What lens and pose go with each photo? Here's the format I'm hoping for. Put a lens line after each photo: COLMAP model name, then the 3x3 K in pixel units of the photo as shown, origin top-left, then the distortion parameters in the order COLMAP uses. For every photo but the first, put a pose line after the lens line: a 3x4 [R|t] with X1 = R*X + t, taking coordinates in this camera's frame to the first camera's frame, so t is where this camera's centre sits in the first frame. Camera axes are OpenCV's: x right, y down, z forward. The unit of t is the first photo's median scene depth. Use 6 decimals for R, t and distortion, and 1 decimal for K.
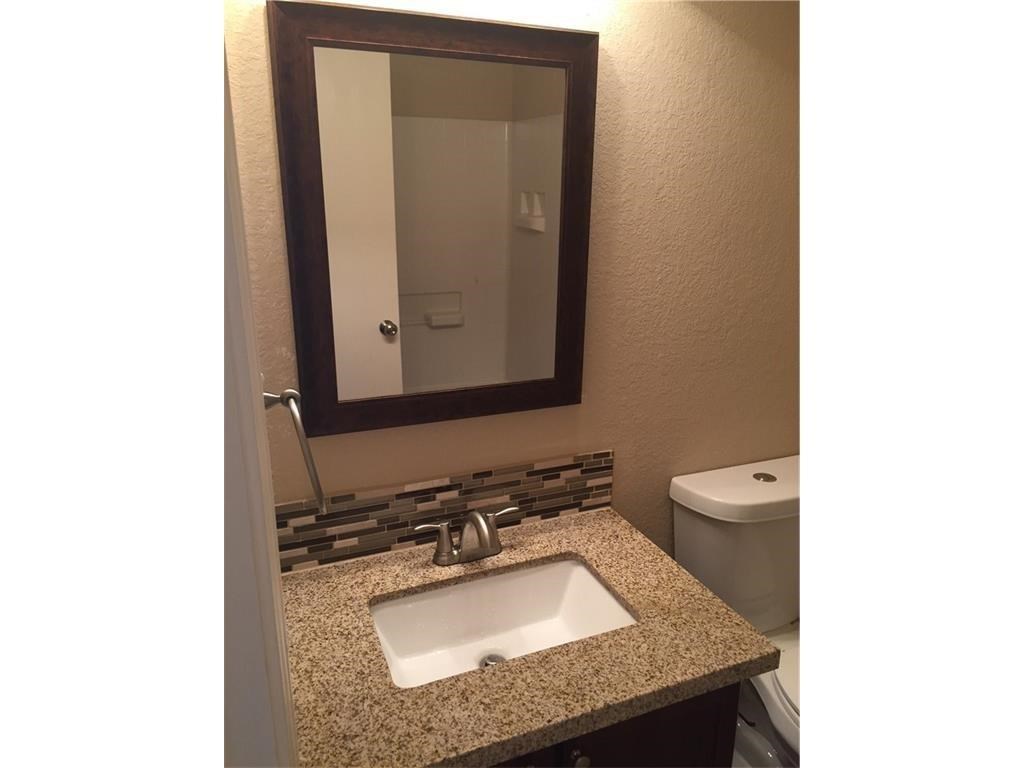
lens RADIAL K [[658.1, 0, 512.0], [0, 658.1, 384.0], [0, 0, 1]] dist [0.074978, -0.098102]
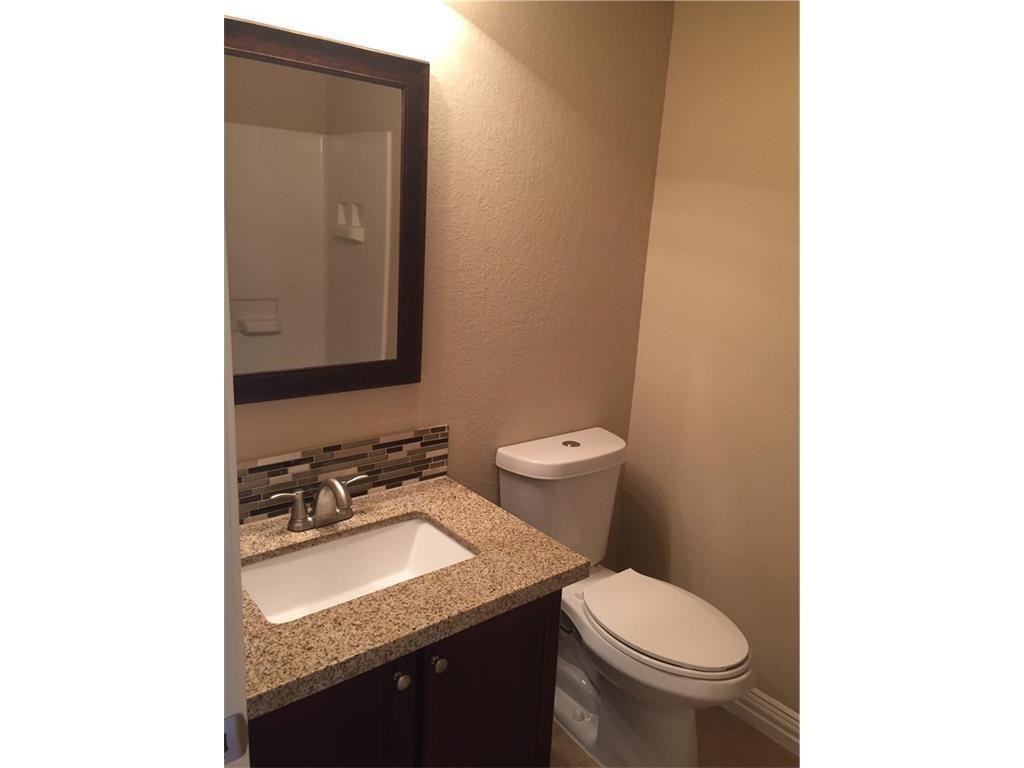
lens RADIAL K [[658.1, 0, 512.0], [0, 658.1, 384.0], [0, 0, 1]] dist [0.074978, -0.098102]
pose [[0.957824, -0.021269, 0.286567, -0.074700], [0.031000, 0.999085, -0.029463, 0.076133], [-0.285679, 0.037104, 0.957607, -0.140481]]
